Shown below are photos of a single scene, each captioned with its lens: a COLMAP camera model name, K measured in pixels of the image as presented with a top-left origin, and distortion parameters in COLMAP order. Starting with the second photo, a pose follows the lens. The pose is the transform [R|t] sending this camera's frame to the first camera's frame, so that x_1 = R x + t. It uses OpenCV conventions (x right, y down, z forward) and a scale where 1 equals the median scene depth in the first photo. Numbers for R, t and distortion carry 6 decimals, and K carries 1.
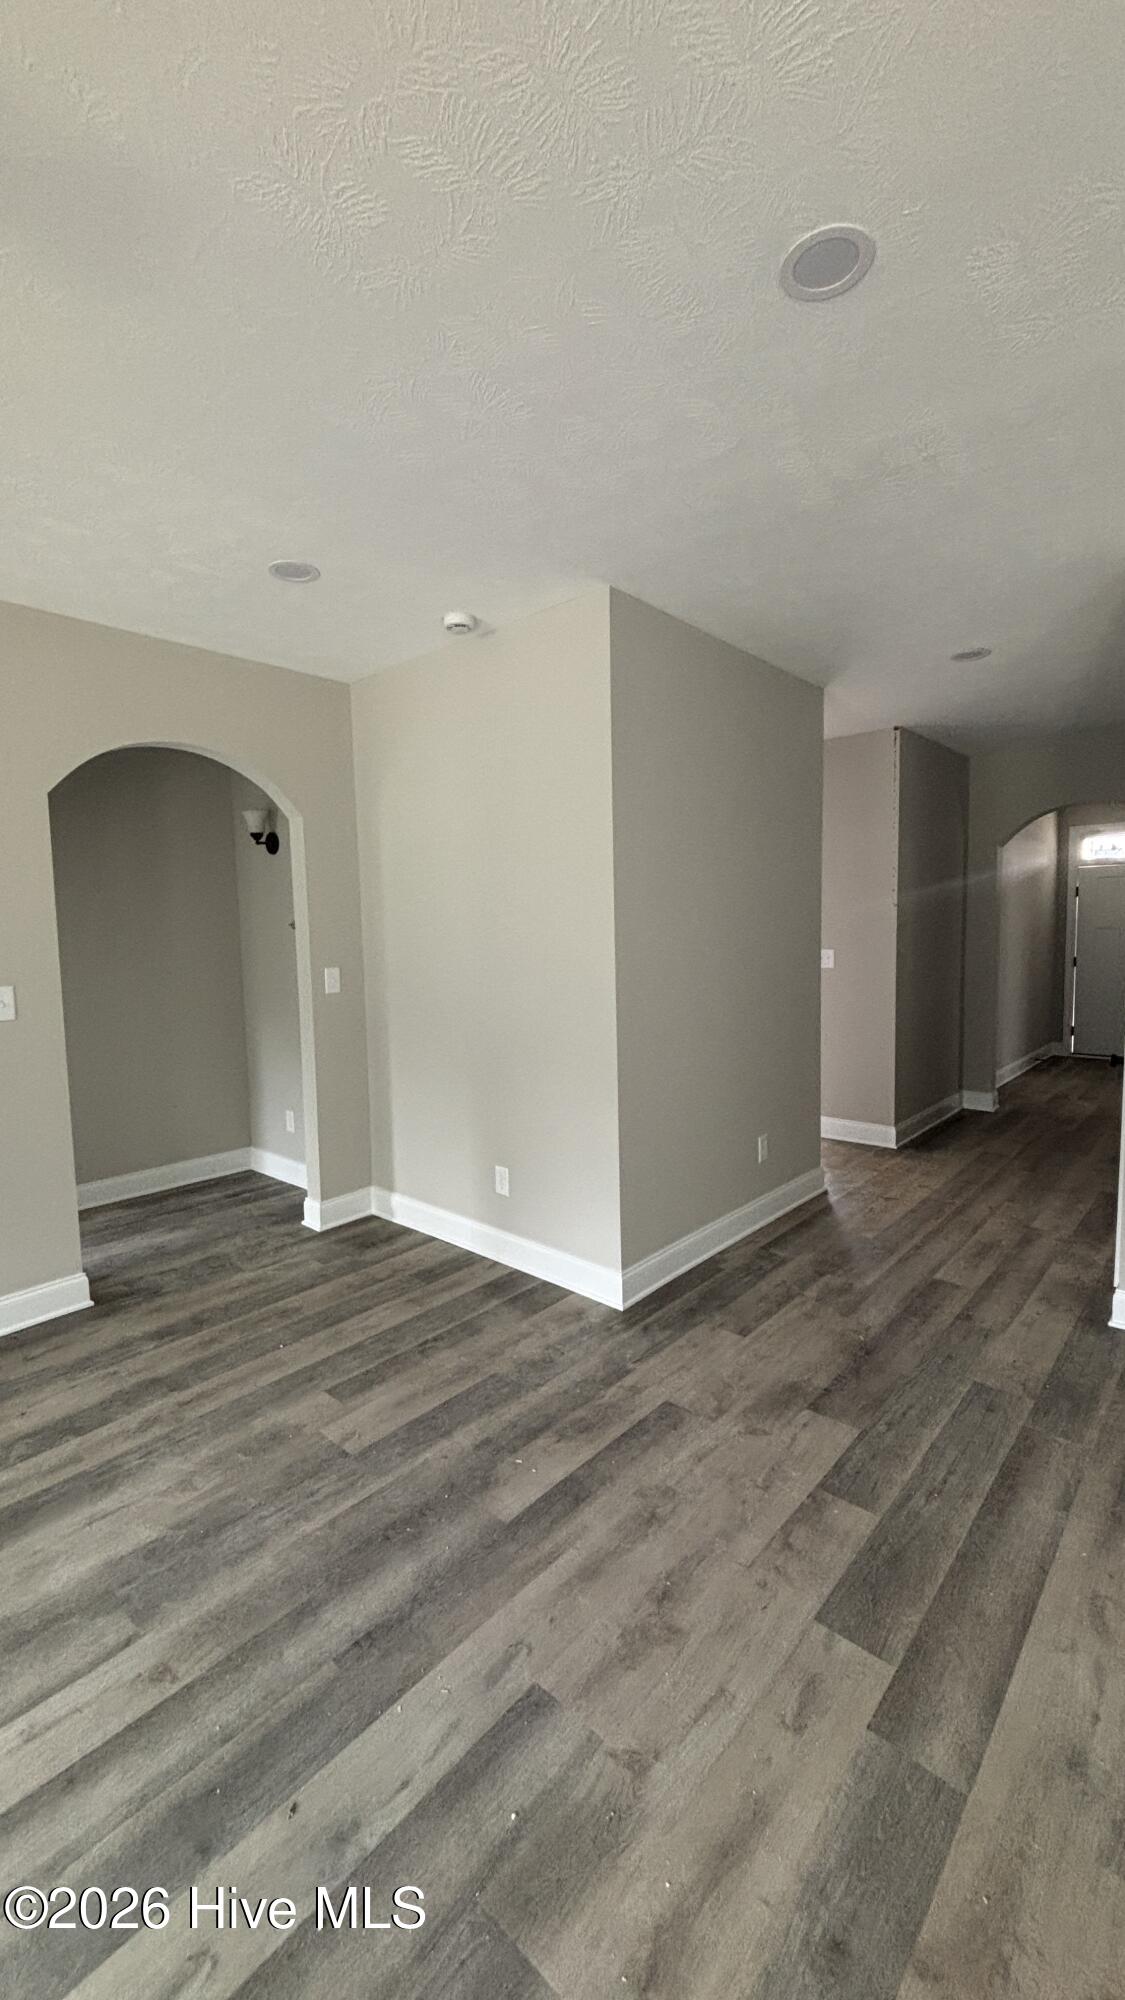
lens RADIAL K [[815.9, 0, 553.5], [0, 815.9, 985.2], [0, 0, 1]] dist [0.002480, 0.000123]
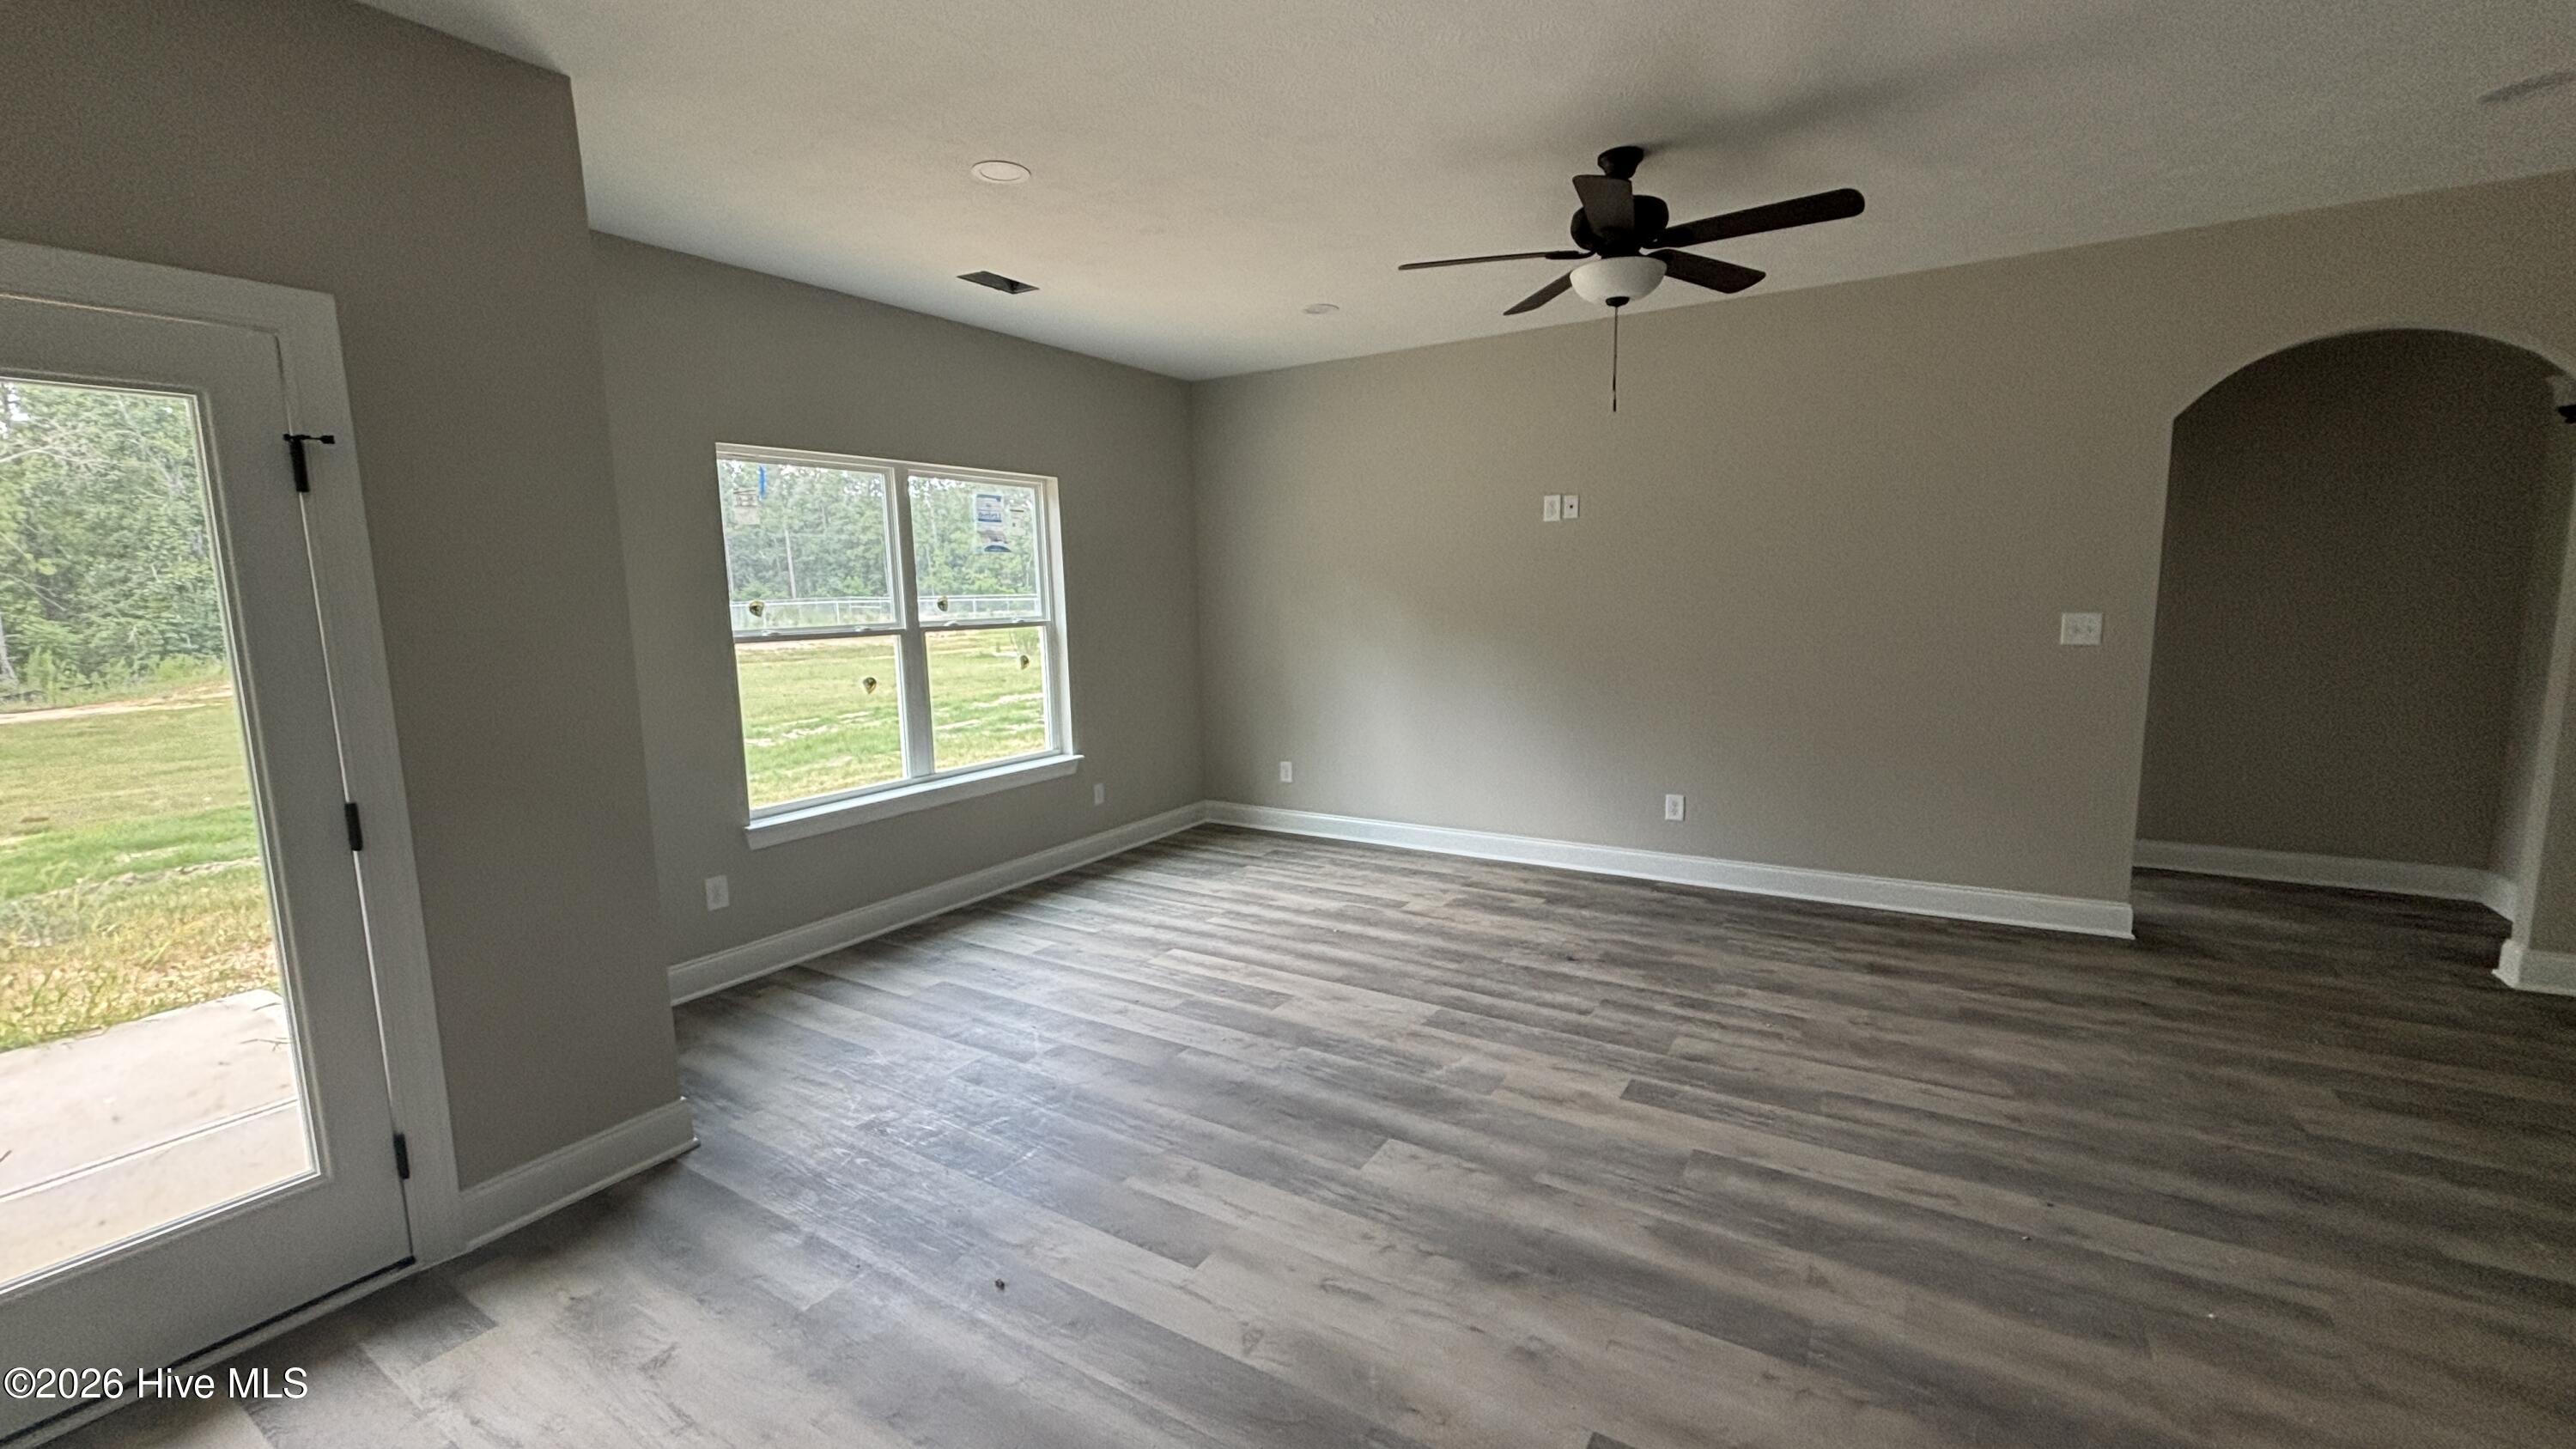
lens RADIAL K [[1051.1, 0, 1277.9], [0, 1051.1, 724.8], [0, 0, 1]] dist [0.002480, 0.000123]
pose [[0.190480, 0.149439, -0.970250, 0.477898], [-0.045769, 0.988623, 0.143283, -0.006371], [0.980624, 0.017115, 0.195153, -0.303794]]
